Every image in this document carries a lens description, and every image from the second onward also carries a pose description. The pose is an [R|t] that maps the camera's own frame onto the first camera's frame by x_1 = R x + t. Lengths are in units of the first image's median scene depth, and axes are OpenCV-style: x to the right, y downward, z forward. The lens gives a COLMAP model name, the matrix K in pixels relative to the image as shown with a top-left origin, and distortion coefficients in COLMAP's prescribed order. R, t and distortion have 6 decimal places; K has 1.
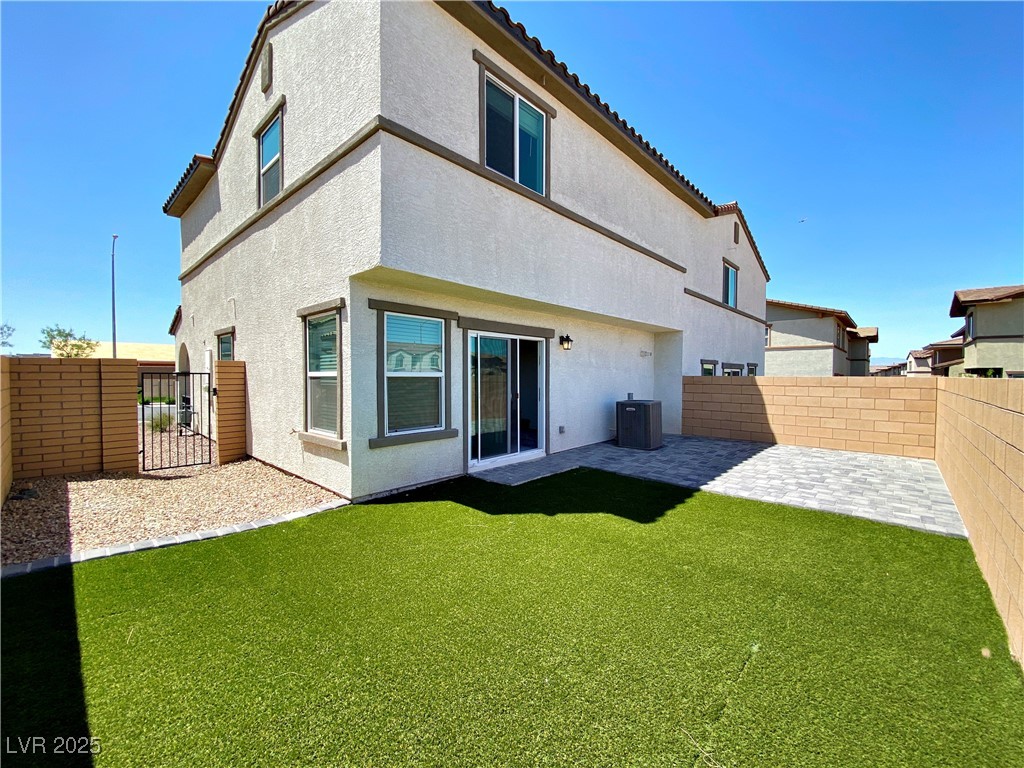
lens RADIAL K [[426.6, 0, 511.6], [0, 426.6, 386.0], [0, 0, 1]] dist [0.037130, -0.026230]
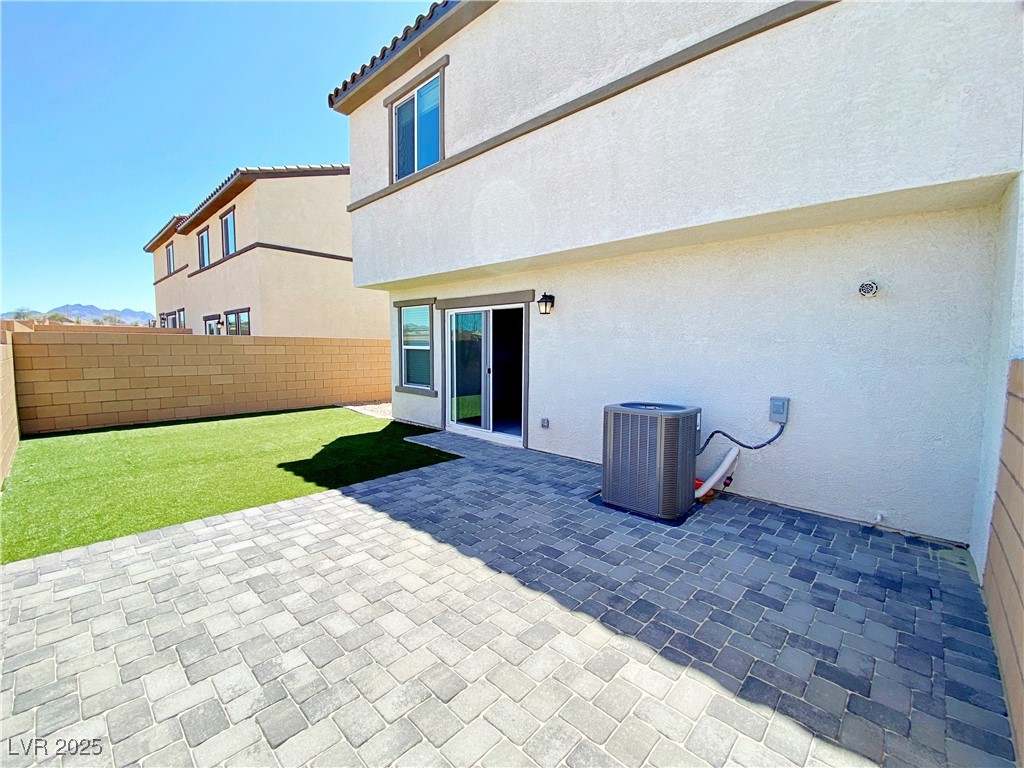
lens RADIAL K [[426.6, 0, 511.6], [0, 426.6, 386.0], [0, 0, 1]] dist [0.037130, -0.026230]
pose [[-0.016200, 0.075940, -0.996981, 1.067924], [-0.043117, 0.996131, 0.076576, -0.019550], [0.998939, 0.044228, -0.012863, 1.184714]]
